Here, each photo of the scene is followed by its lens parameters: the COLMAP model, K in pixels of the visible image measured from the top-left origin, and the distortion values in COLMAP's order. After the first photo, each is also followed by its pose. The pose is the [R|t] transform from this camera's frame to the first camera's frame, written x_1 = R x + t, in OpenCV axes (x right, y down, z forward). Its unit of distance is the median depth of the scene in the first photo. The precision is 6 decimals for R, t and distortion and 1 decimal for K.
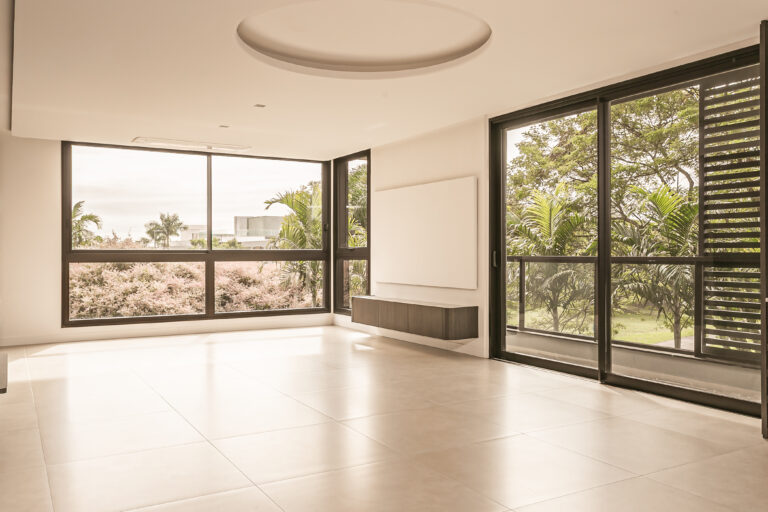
lens RADIAL K [[642.2, 0, 398.4], [0, 642.2, 257.9], [0, 0, 1]] dist [0.020042, 0.015880]
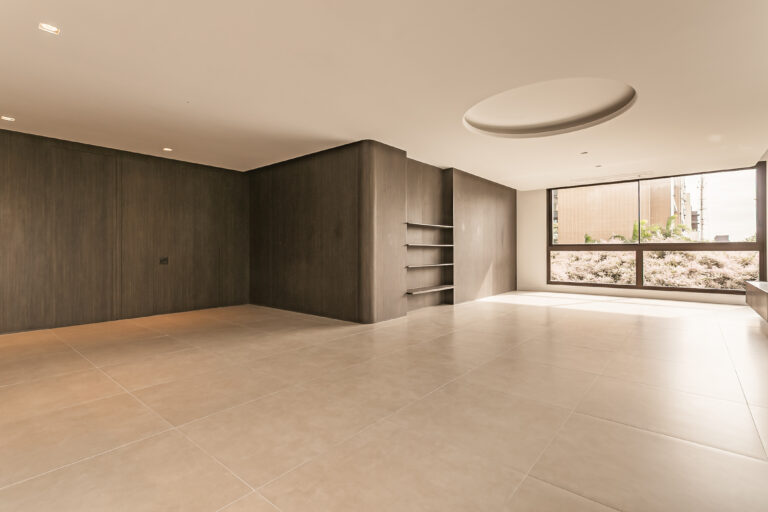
lens RADIAL K [[365.2, 0, 388.4], [0, 365.2, 250.2], [0, 0, 1]] dist [0.001751, -0.000272]
pose [[0.320885, -0.001567, -0.947117, 0.329179], [-0.005053, 0.999982, -0.003367, 0.009497], [0.947105, 0.005866, 0.320871, 0.160109]]
